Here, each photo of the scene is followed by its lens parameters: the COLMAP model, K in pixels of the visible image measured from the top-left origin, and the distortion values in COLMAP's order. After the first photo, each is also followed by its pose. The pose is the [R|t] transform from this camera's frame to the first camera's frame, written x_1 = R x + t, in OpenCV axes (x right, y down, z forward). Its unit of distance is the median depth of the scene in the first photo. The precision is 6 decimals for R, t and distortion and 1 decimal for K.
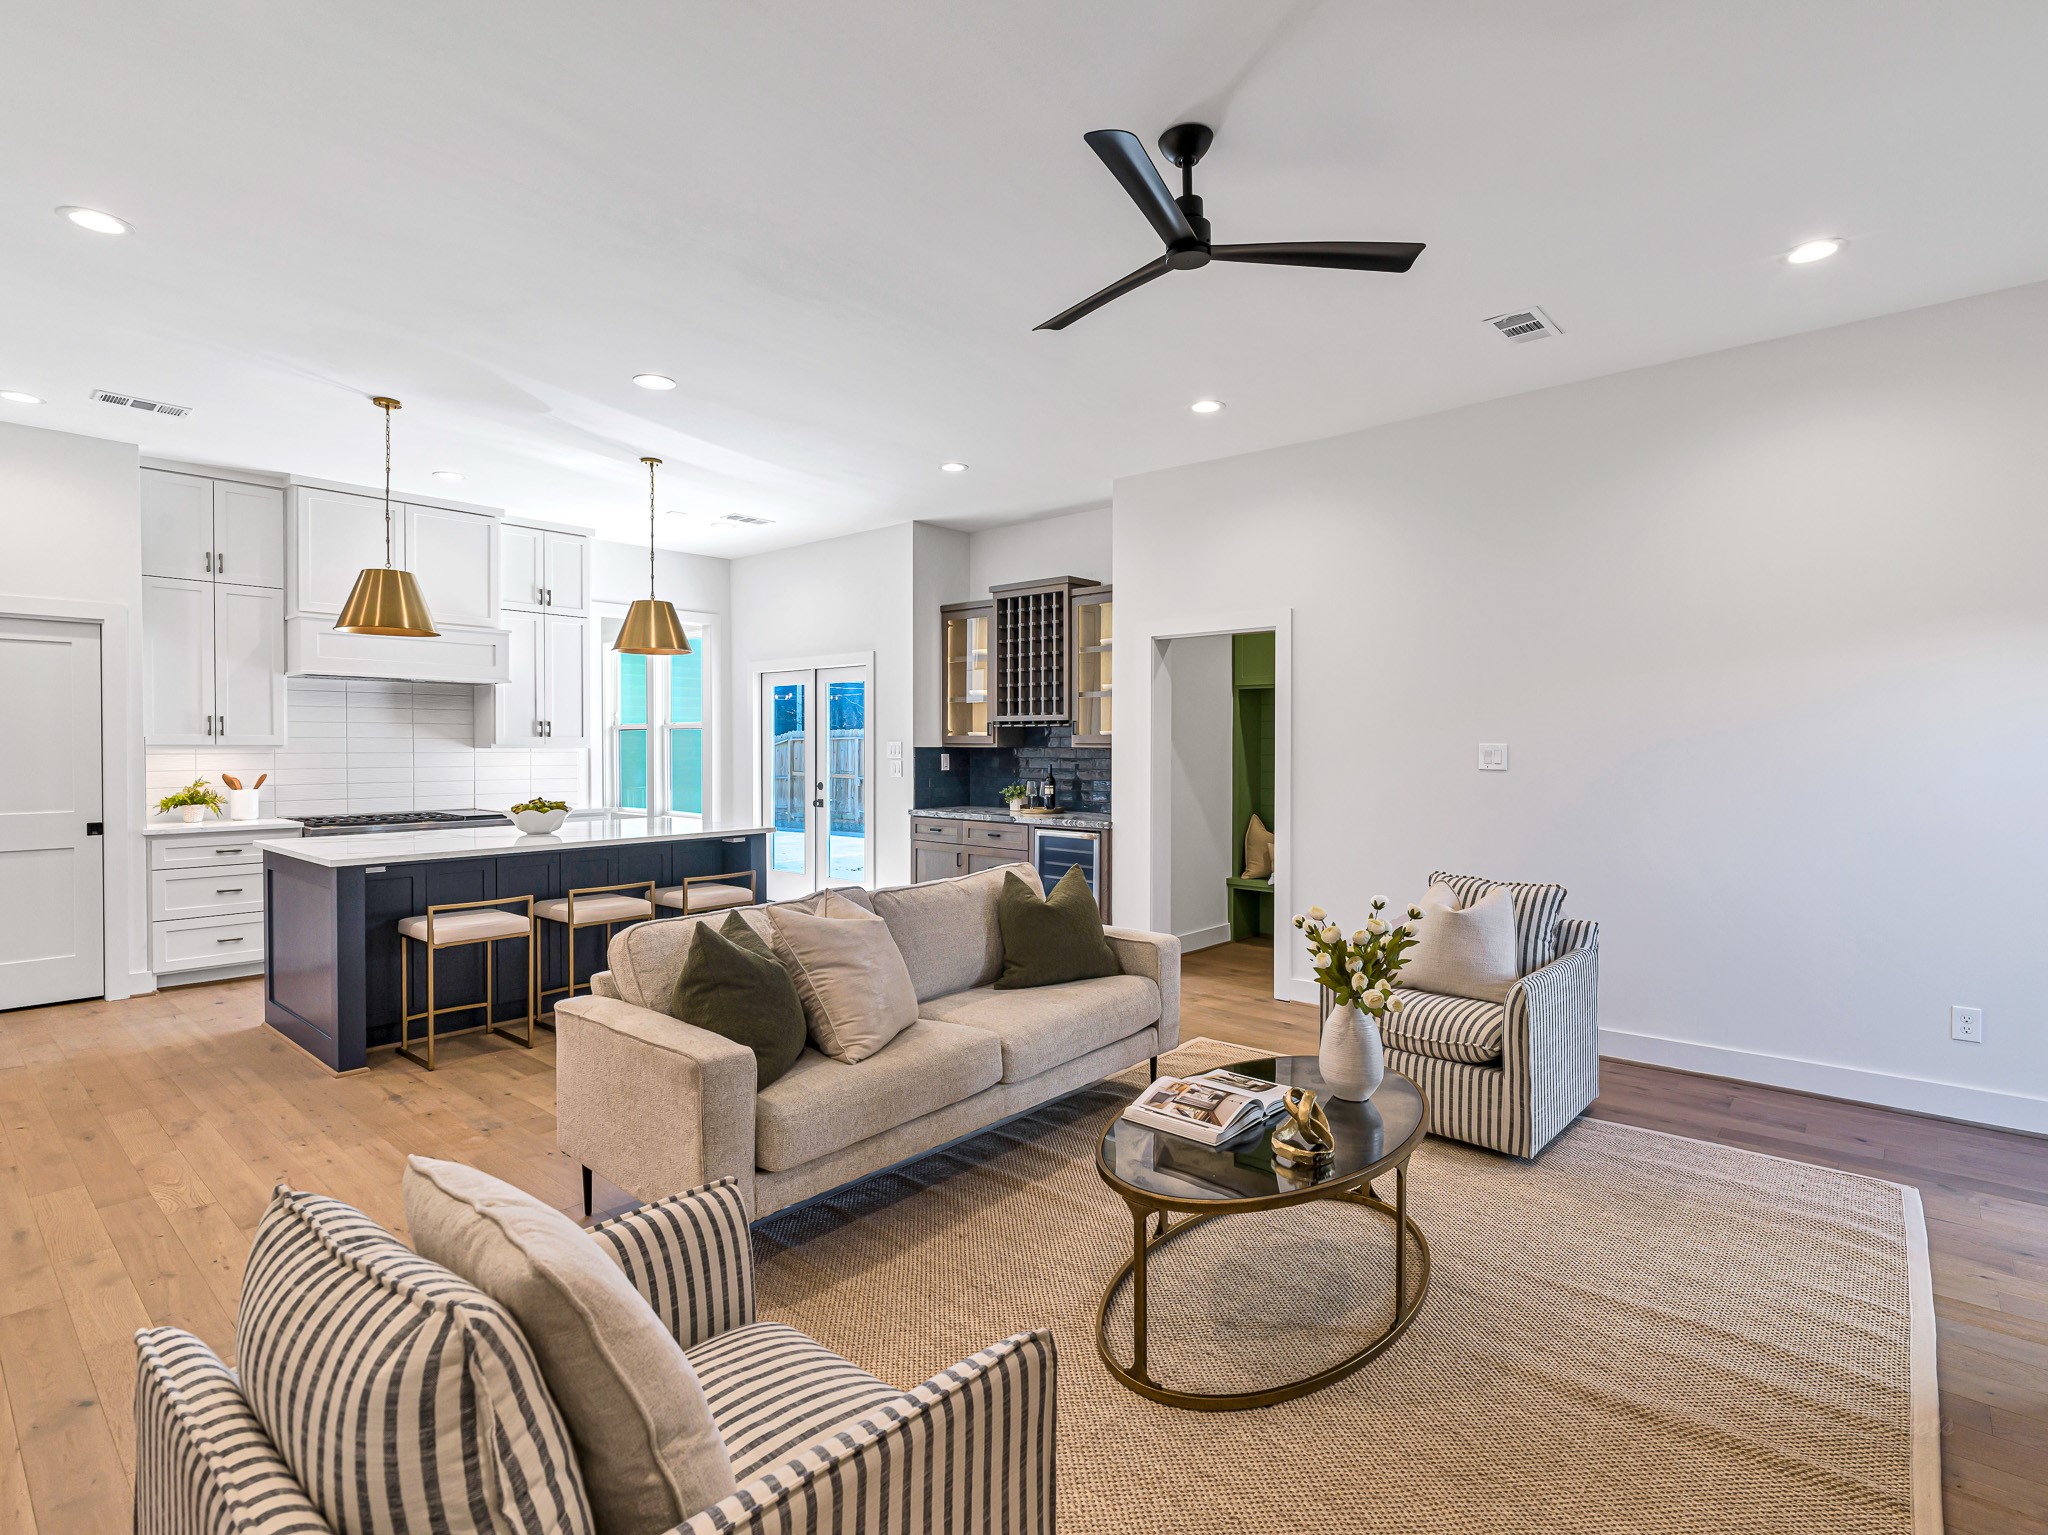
lens RADIAL K [[1034.1, 0, 1008.4], [0, 1034.1, 759.1], [0, 0, 1]] dist [0.002925, -0.003421]
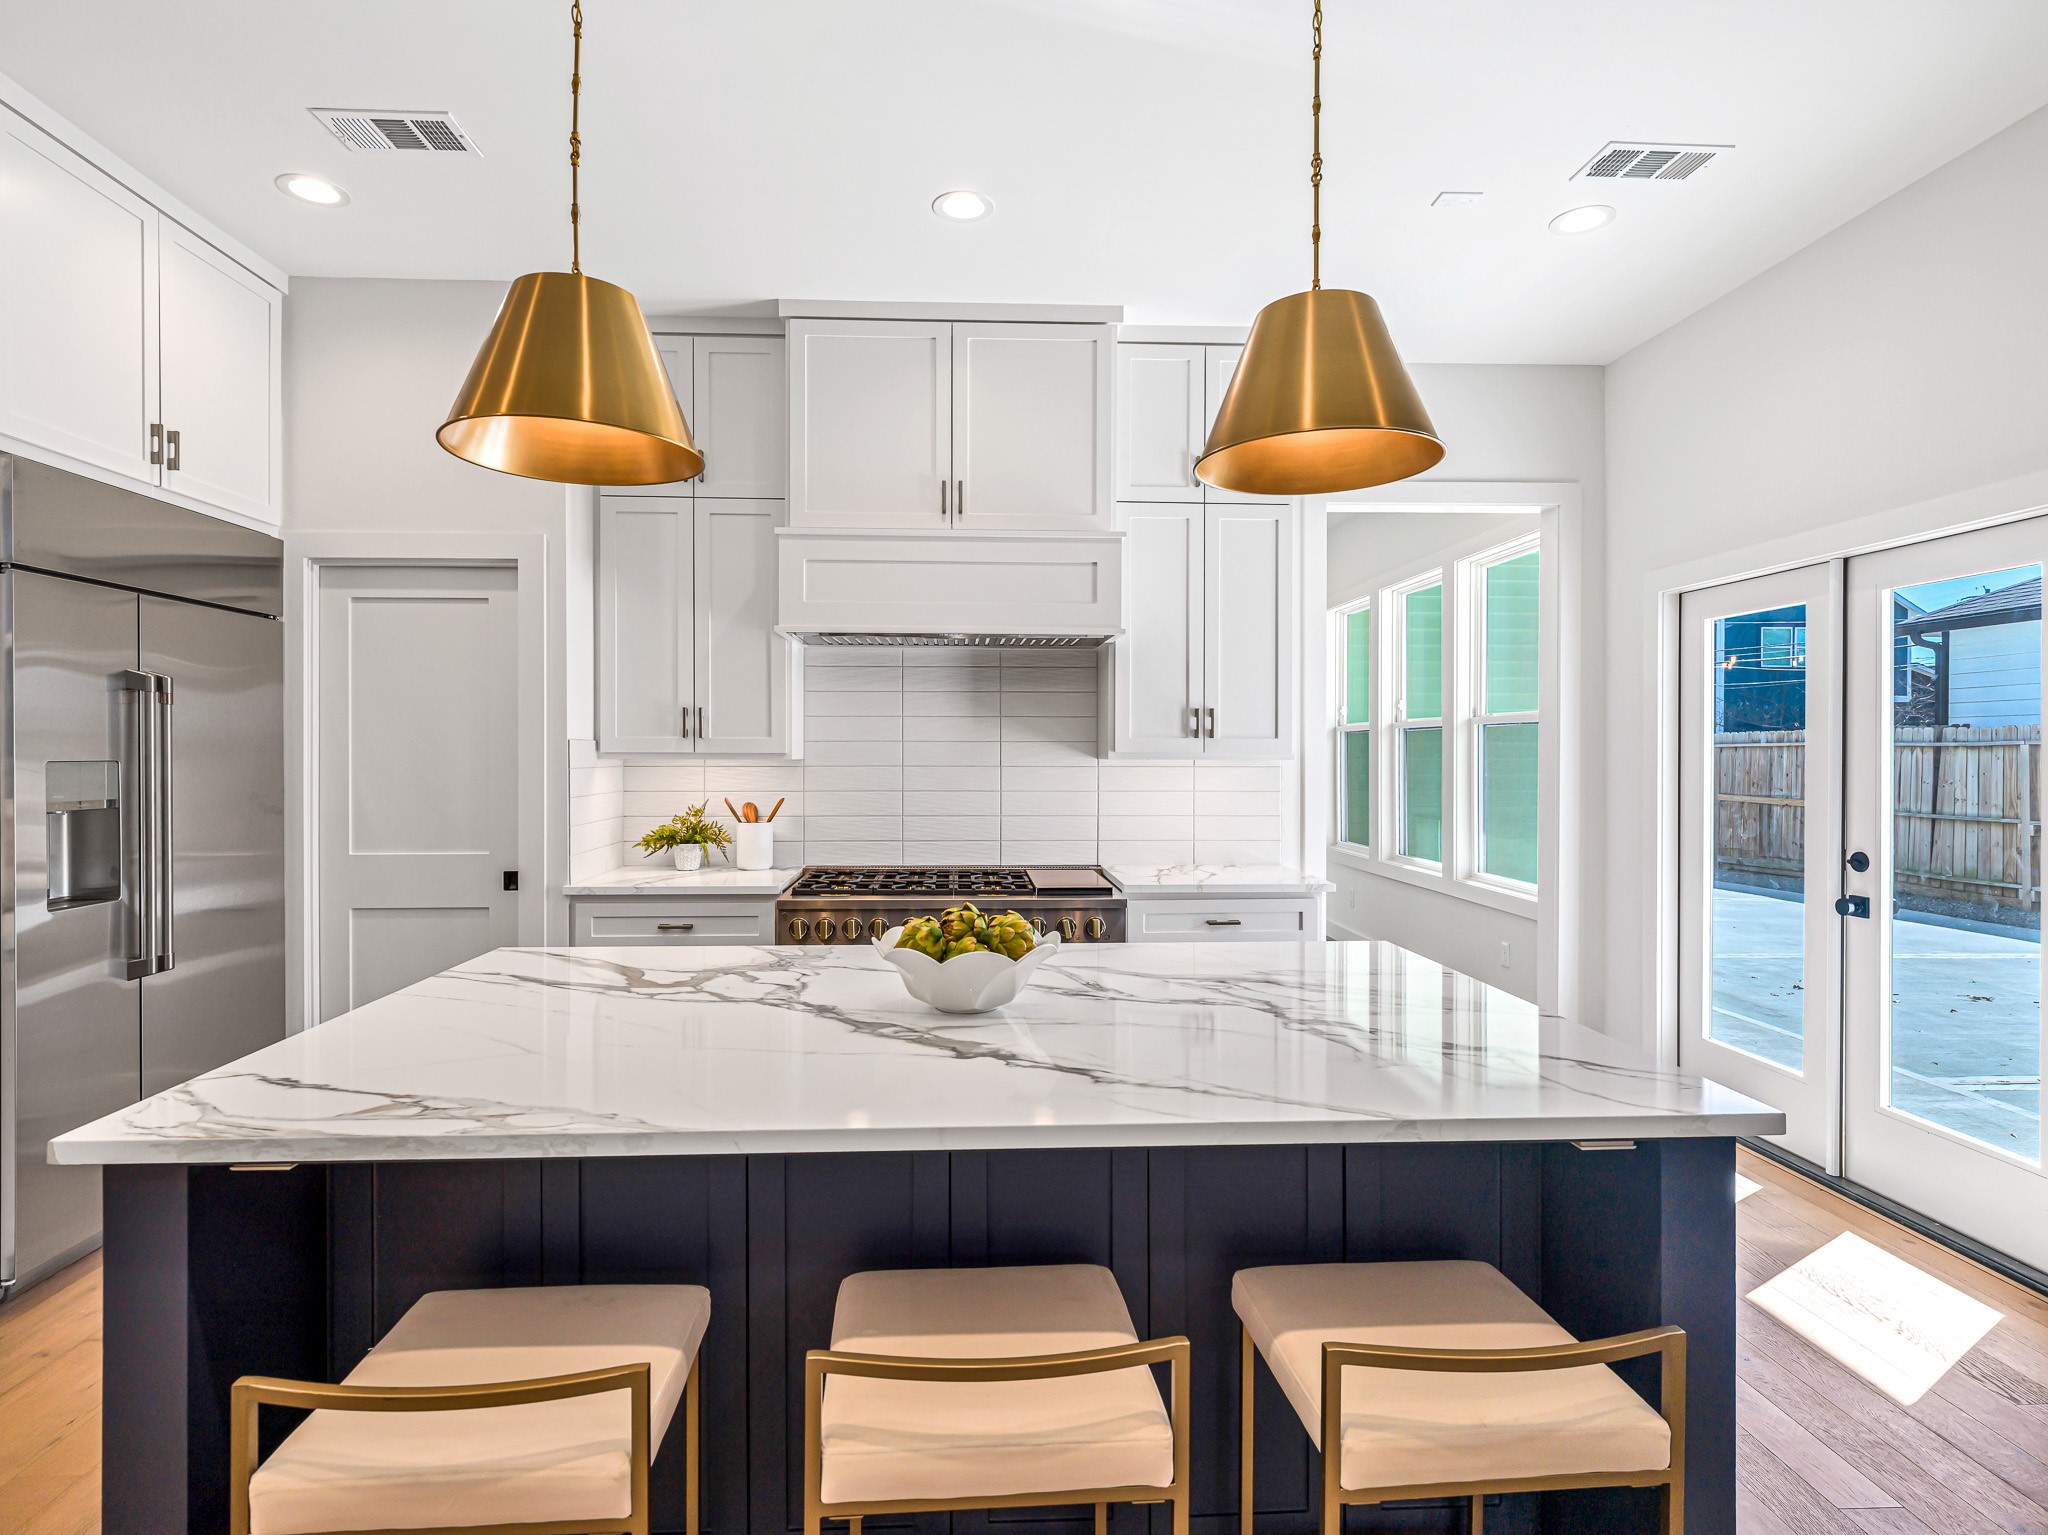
lens RADIAL K [[1034.1, 0, 1011.3], [0, 1034.1, 763.1], [0, 0, 1]] dist [0.002925, -0.003421]
pose [[0.700090, 0.006393, -0.714026, -0.166491], [-0.010451, 0.999945, -0.001294, -0.008343], [0.713978, 0.008369, 0.700118, 0.658716]]
